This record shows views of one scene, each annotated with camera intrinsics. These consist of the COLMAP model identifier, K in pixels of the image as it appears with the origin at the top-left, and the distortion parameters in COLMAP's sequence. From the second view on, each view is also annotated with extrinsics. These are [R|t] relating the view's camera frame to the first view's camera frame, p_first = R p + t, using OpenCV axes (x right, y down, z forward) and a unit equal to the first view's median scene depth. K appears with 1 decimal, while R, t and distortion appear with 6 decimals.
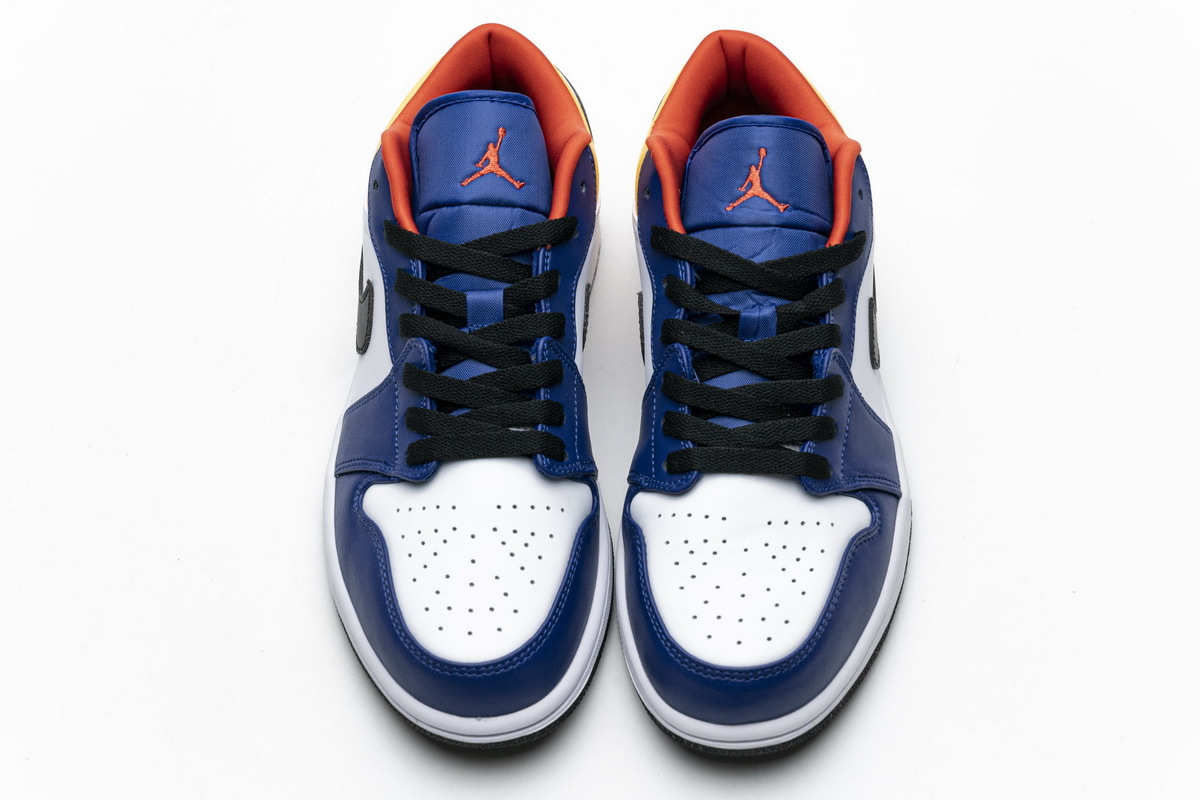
lens RADIAL K [[2380.4, 0, 600.0], [0, 2380.4, 400.0], [0, 0, 1]] dist [0.006954, 0.026172]
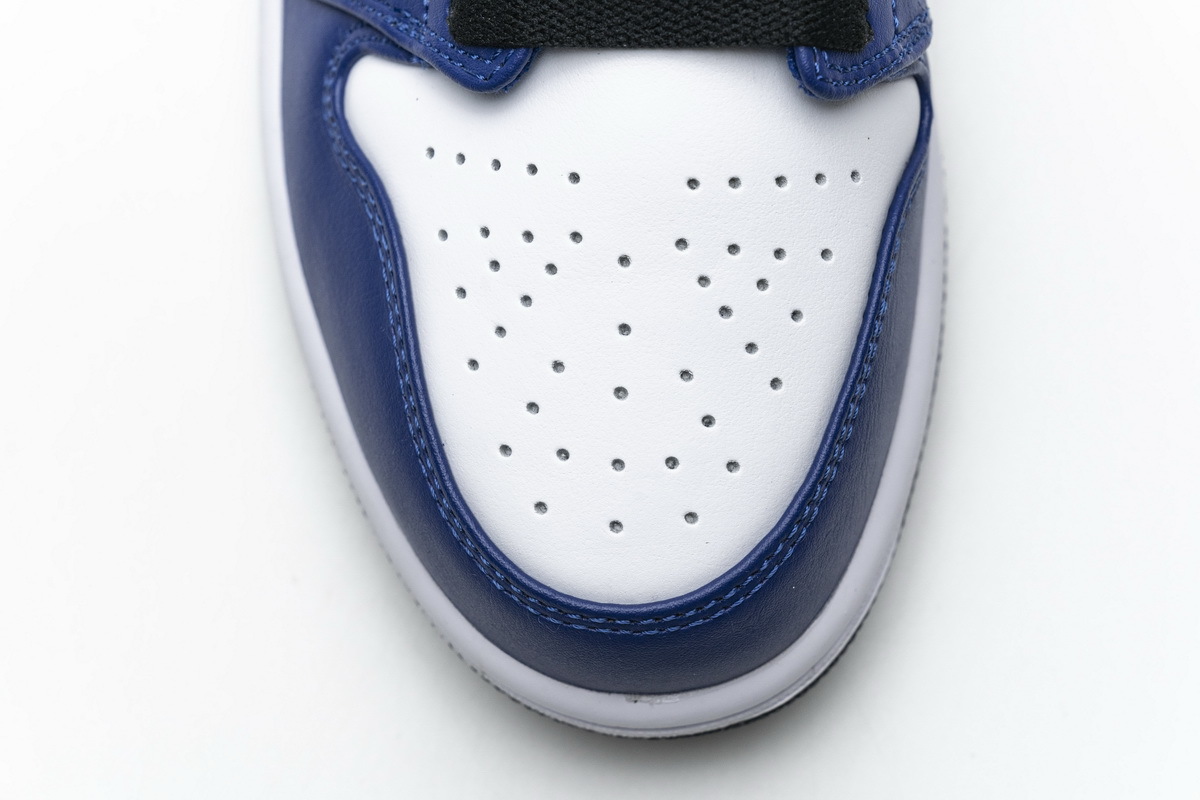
lens RADIAL K [[2380.4, 0, 600.0], [0, 2380.4, 400.0], [0, 0, 1]] dist [0.006954, 0.026172]
pose [[0.999241, 0.025459, -0.029470, -0.044236], [-0.010129, 0.900576, 0.434580, -0.087313], [0.037604, -0.433952, 0.900151, 0.627987]]
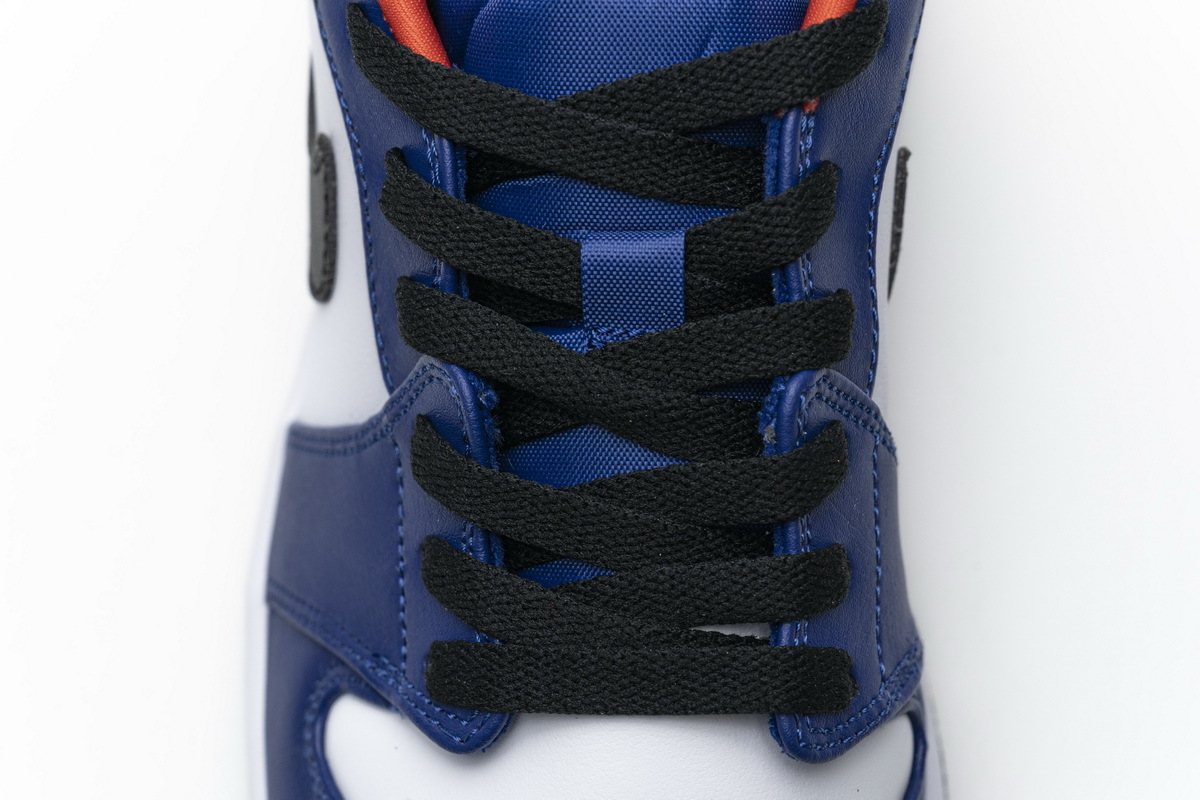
lens RADIAL K [[2380.4, 0, 600.0], [0, 2380.4, 400.0], [0, 0, 1]] dist [0.006954, 0.026172]
pose [[0.998438, 0.003043, -0.055784, -0.033058], [0.014461, 0.950406, 0.310675, -0.133396], [0.053963, -0.310997, 0.948878, 0.656683]]
